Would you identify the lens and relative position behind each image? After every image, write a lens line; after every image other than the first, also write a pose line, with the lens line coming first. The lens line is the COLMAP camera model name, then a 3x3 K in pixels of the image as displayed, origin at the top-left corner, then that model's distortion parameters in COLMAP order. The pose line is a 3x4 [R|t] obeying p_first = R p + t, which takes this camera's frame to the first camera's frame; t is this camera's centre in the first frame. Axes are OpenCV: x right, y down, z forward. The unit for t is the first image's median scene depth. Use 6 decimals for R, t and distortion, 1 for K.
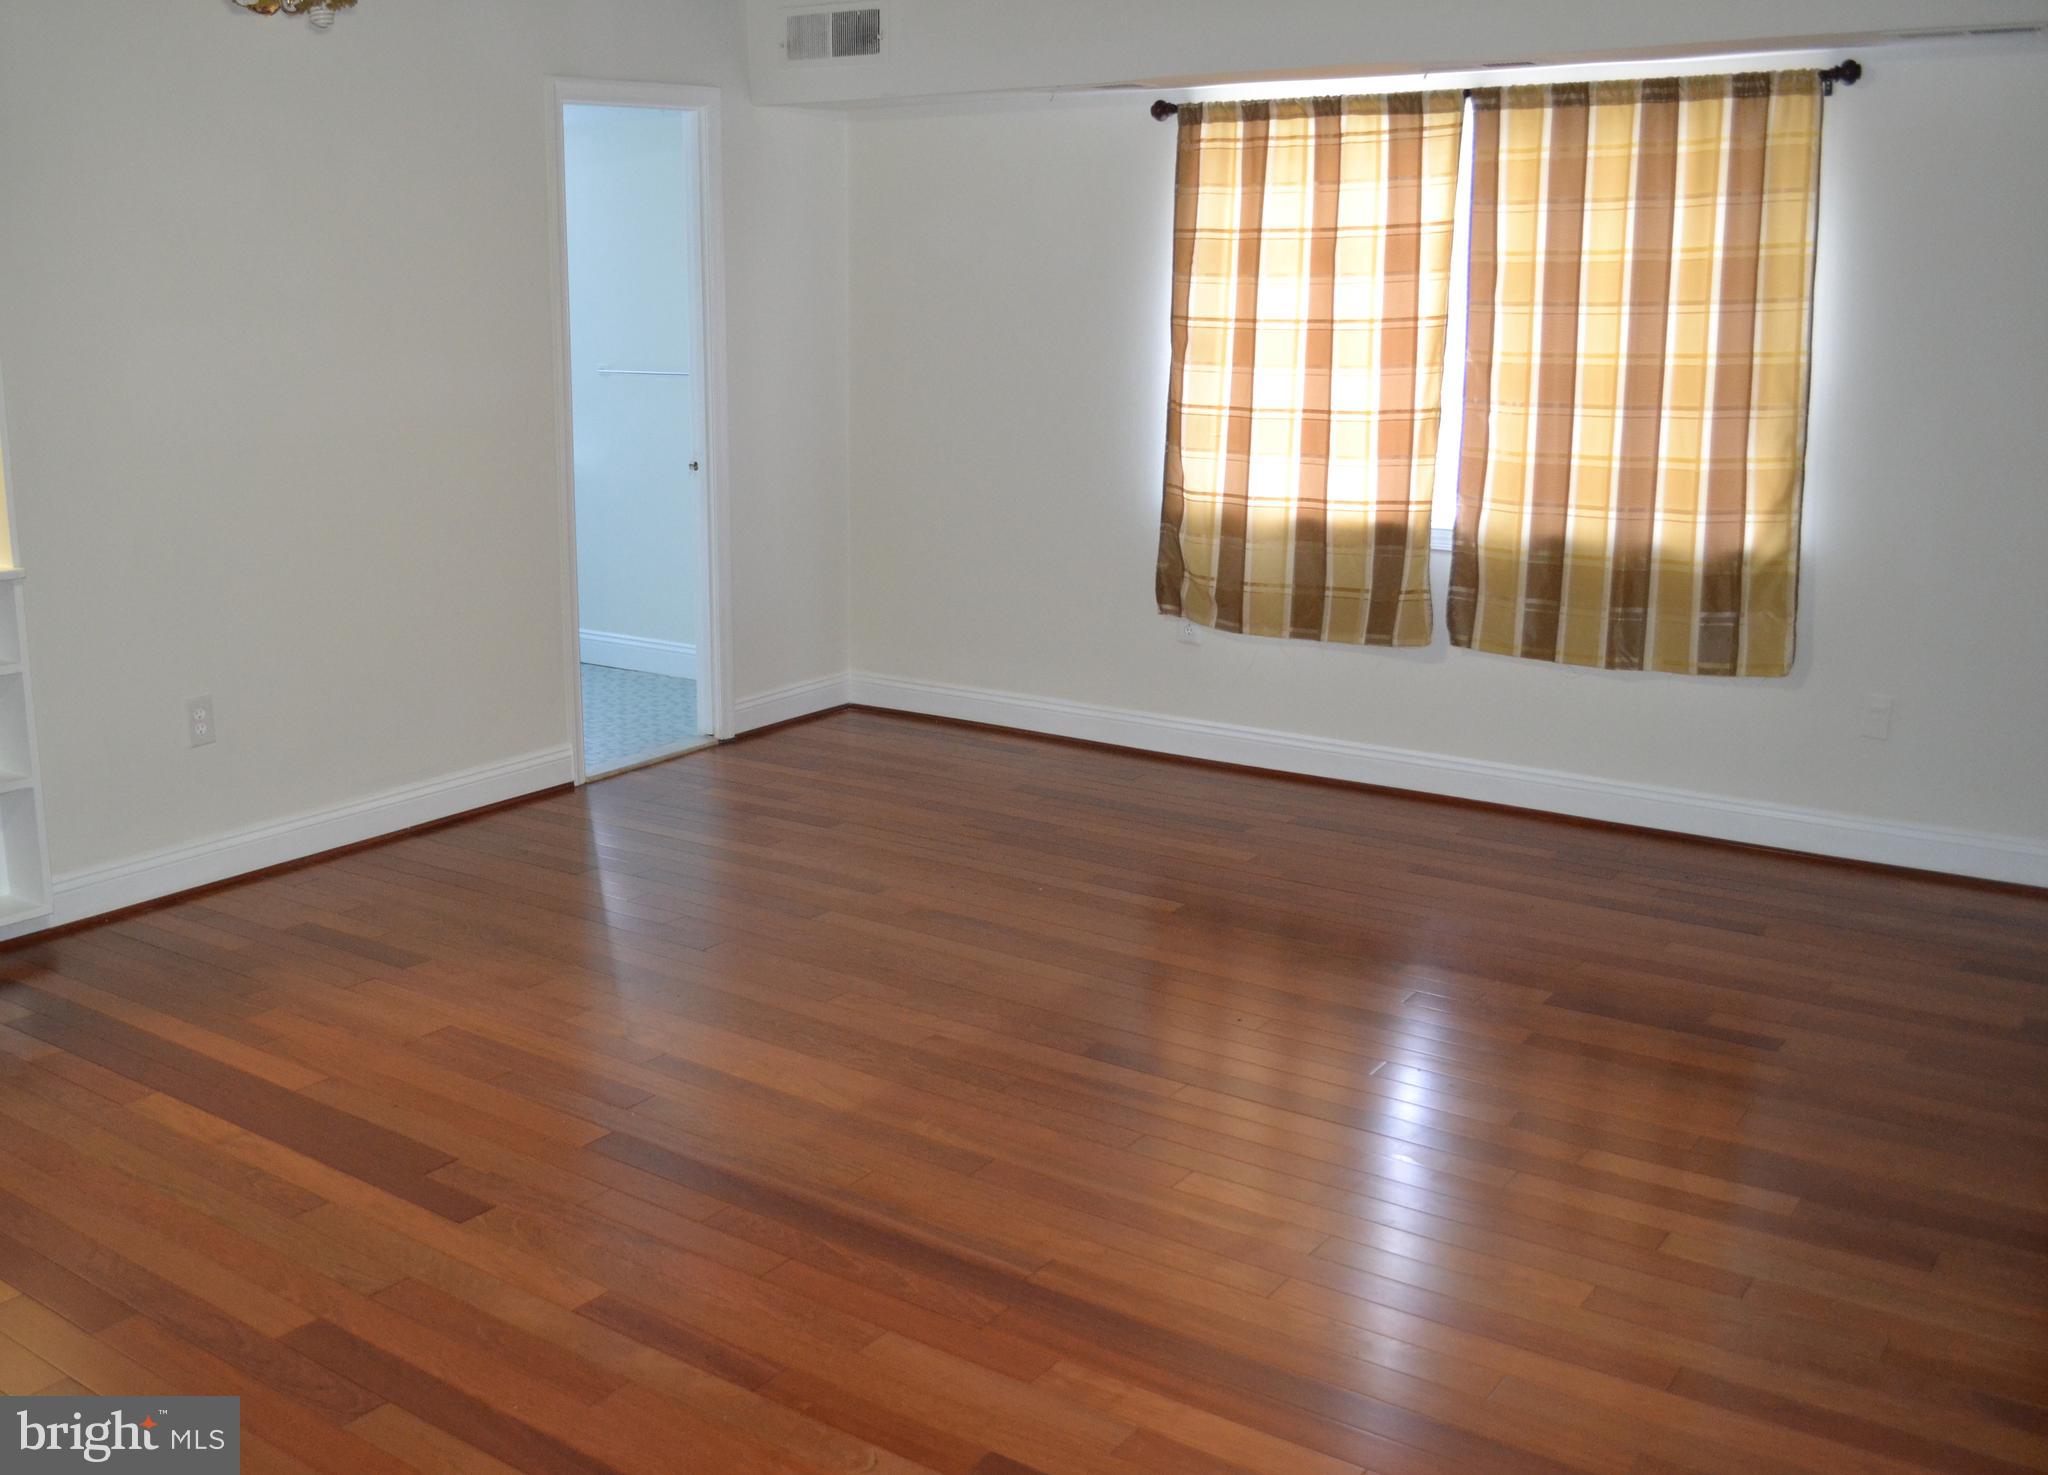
lens RADIAL K [[1984.9, 0, 1023.8], [0, 1984.9, 772.6], [0, 0, 1]] dist [-0.070439, -0.008778]
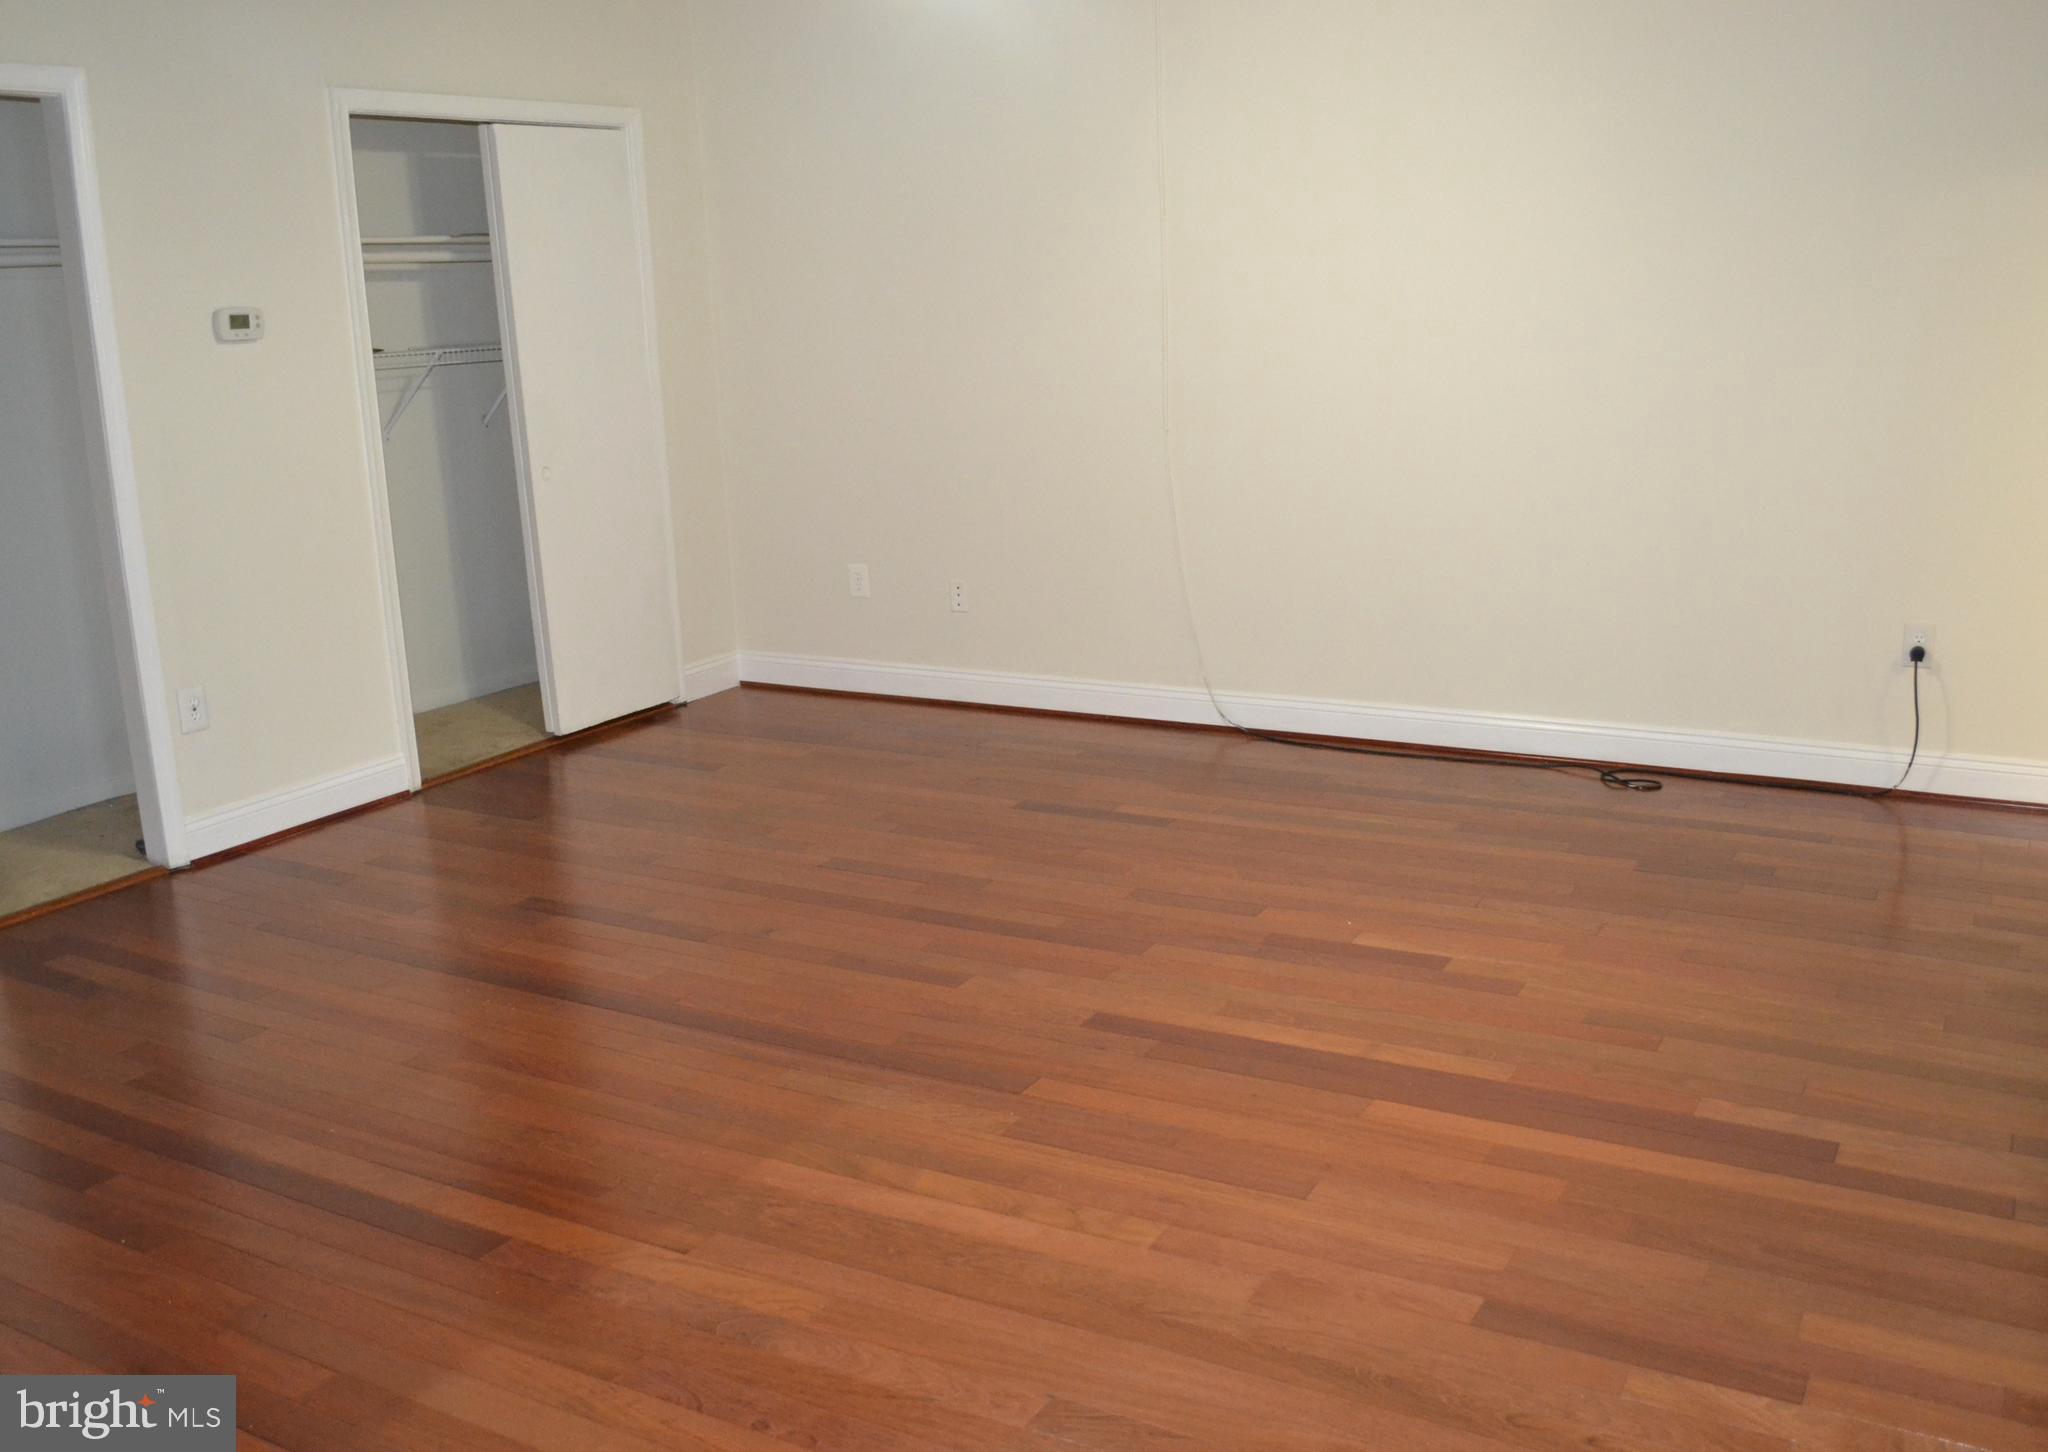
lens RADIAL K [[1833.8, 0, 1019.6], [0, 1833.8, 688.9], [0, 0, 1]] dist [-0.044564, 0.002655]
pose [[-0.997196, 0.054538, -0.051245, -0.117713], [0.025654, 0.892392, 0.450531, -0.301467], [0.070302, 0.447953, -0.891289, 1.212139]]
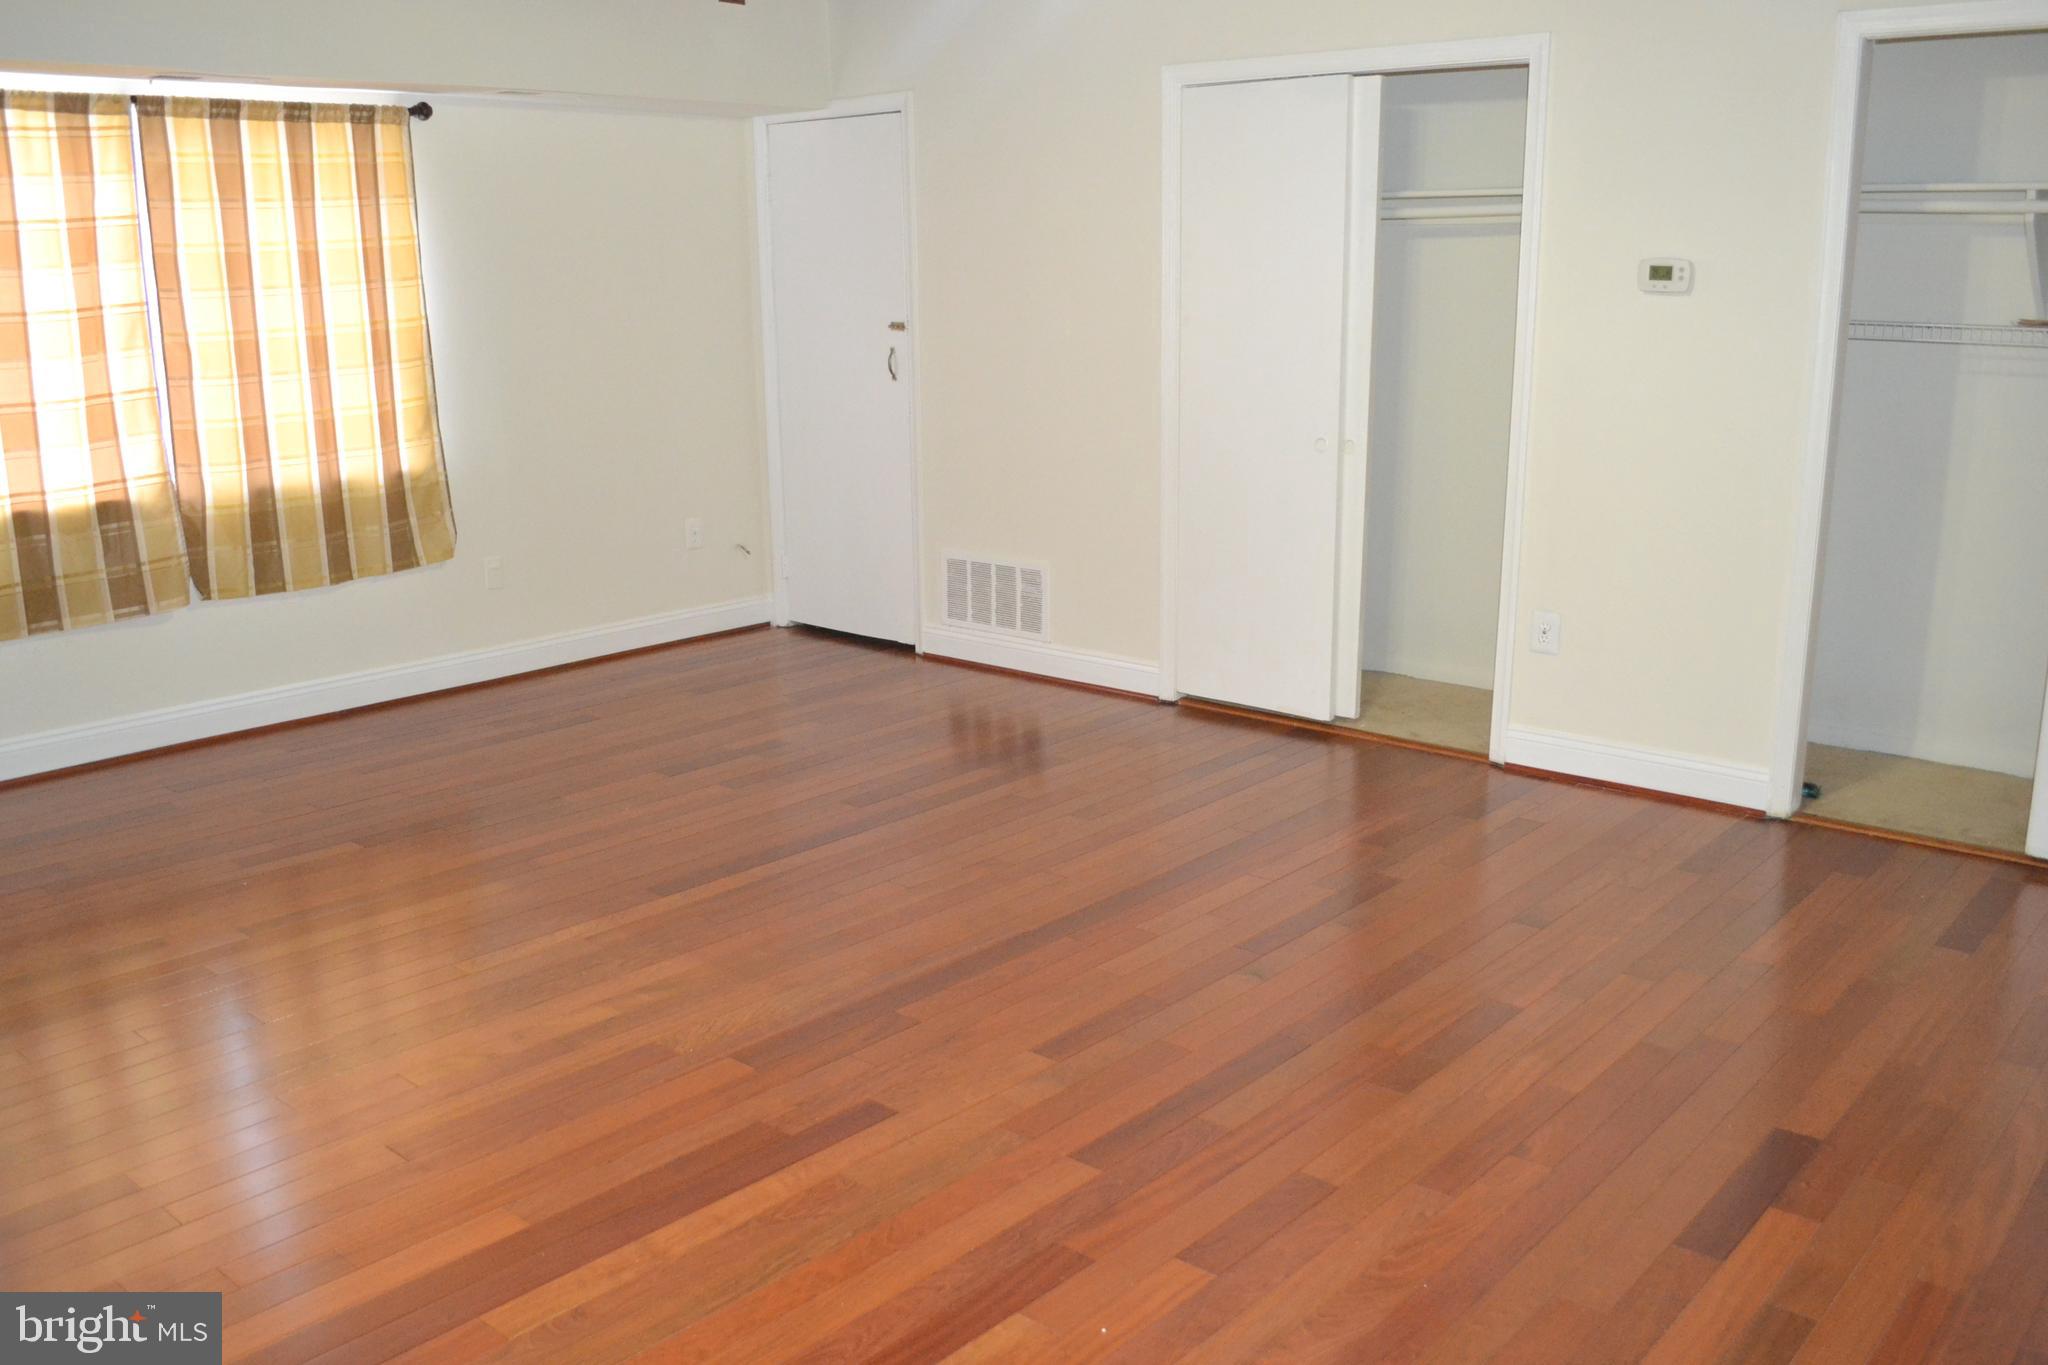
lens RADIAL K [[1691.9, 0, 1016.0], [0, 1691.9, 695.9], [0, 0, 1]] dist [-0.077028, 0.004049]
pose [[0.105180, -0.239615, 0.965154, -0.698597], [0.244208, 0.947042, 0.208505, -0.103669], [-0.964002, 0.213768, 0.158126, 0.461631]]
